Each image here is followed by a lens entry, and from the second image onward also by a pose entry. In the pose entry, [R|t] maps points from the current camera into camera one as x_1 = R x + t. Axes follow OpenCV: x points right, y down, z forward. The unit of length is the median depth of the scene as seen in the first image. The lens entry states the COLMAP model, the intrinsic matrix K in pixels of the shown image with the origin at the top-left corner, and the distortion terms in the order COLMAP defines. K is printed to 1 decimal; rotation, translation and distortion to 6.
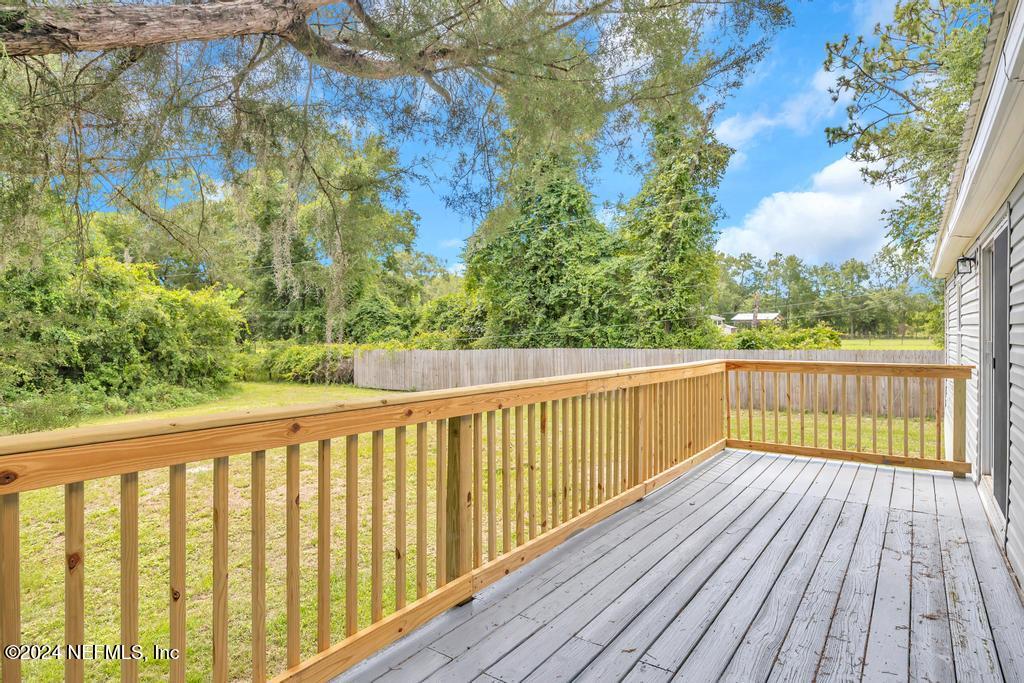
lens RADIAL K [[589.9, 0, 511.9], [0, 589.9, 338.7], [0, 0, 1]] dist [0.001140, -0.000034]
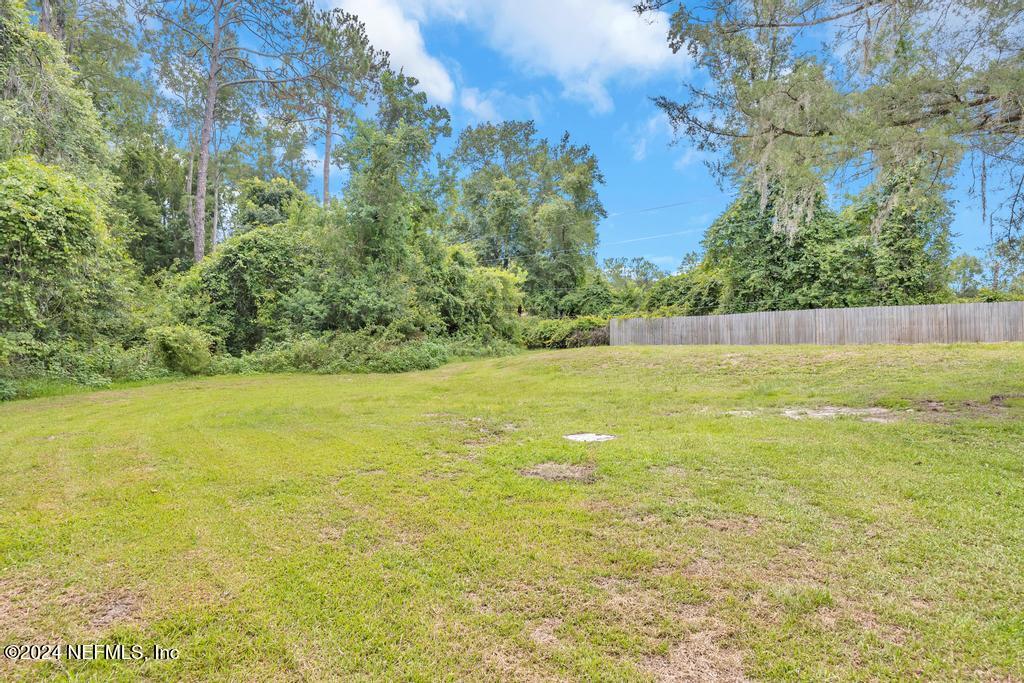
lens RADIAL K [[560.5, 0, 512.0], [0, 560.5, 341.7], [0, 0, 1]] dist [-0.003150, -0.000455]
pose [[0.994450, -0.002116, -0.105191, -0.390759], [0.001591, 0.999986, -0.005078, 0.079448], [0.105200, 0.004883, 0.994439, -0.216583]]
